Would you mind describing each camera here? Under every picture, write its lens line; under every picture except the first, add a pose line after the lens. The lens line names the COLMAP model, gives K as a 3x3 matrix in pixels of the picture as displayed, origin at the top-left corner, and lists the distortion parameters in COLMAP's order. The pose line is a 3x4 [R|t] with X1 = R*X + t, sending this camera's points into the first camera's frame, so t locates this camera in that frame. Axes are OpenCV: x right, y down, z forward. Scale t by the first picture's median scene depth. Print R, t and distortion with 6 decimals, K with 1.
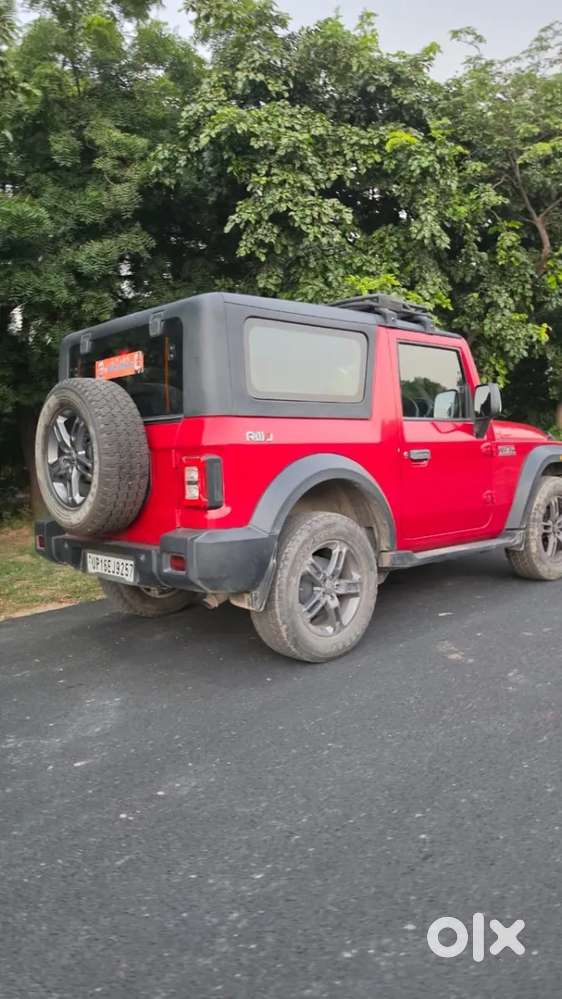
lens RADIAL K [[695.7, 0, 275.1], [0, 695.7, 504.8], [0, 0, 1]] dist [0.108145, -0.122813]
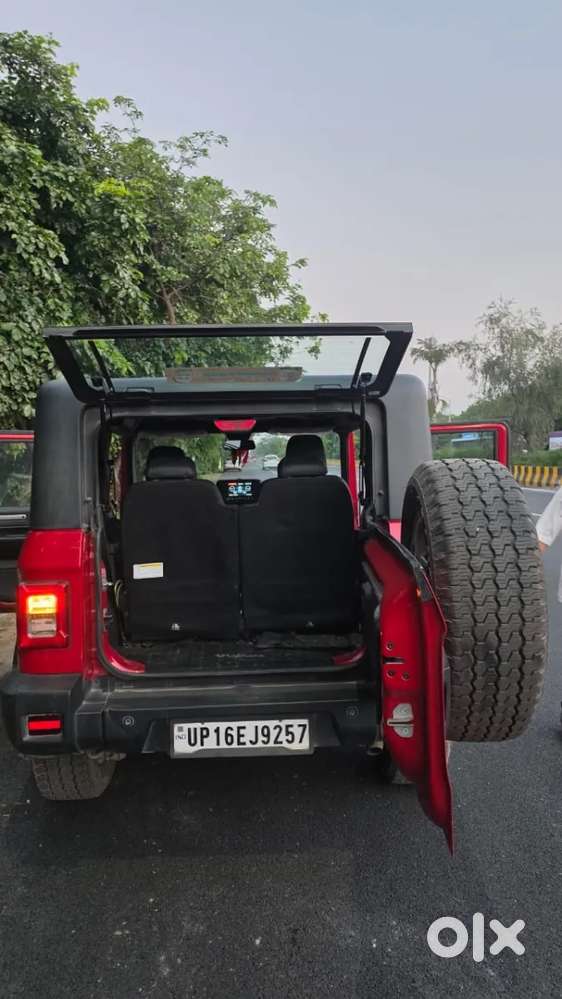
lens RADIAL K [[682.9, 0, 281.0], [0, 682.9, 499.5], [0, 0, 1]] dist [0.117663, -0.153189]
pose [[0.666004, -0.009860, 0.745883, -0.372057], [0.062797, 0.997104, -0.042891, -0.057268], [-0.743300, 0.075405, 0.664695, 0.267220]]
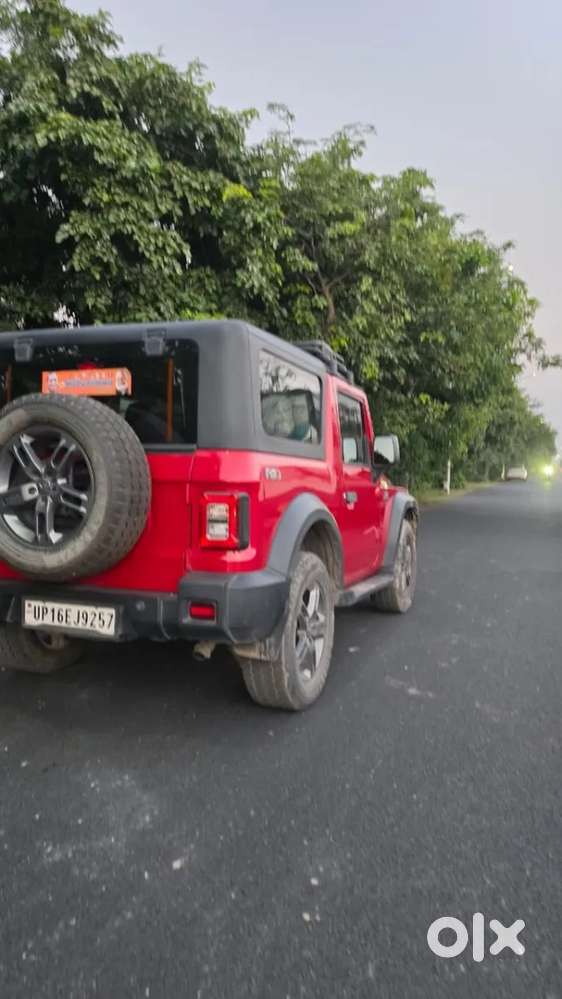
lens RADIAL K [[682.9, 0, 281.0], [0, 682.9, 499.5], [0, 0, 1]] dist [0.117663, -0.153189]
pose [[0.899552, 0.040344, 0.434946, -0.196166], [-0.018357, 0.998338, -0.054637, -0.005981], [-0.436427, 0.041164, 0.898798, 0.072162]]
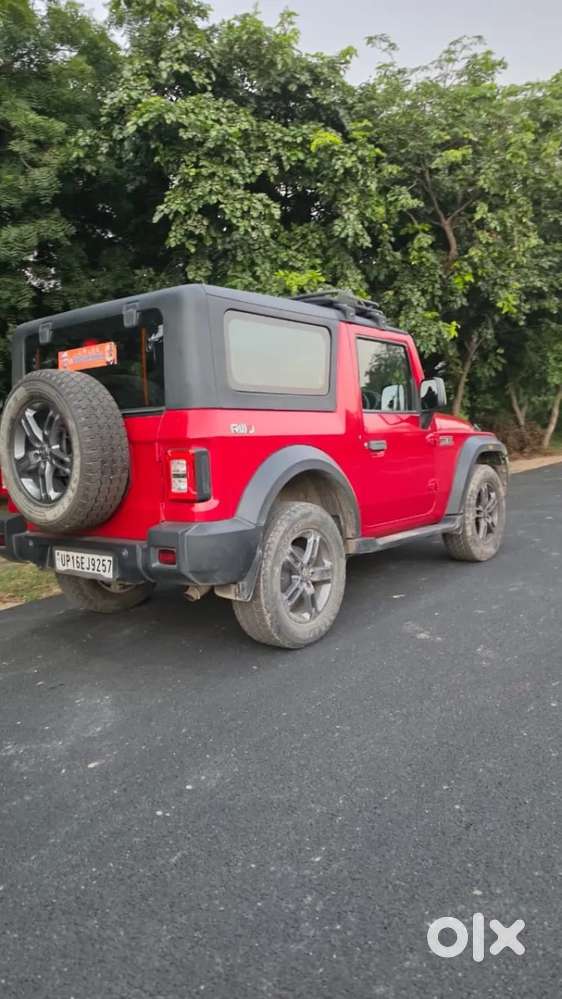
lens RADIAL K [[681.0, 0, 274.5], [0, 681.0, 505.3], [0, 0, 1]] dist [0.117624, -0.152797]
pose [[0.988622, -0.023102, 0.148635, -0.059142], [0.020866, 0.999645, 0.016585, -0.001399], [-0.148965, -0.013294, 0.988753, 0.006754]]
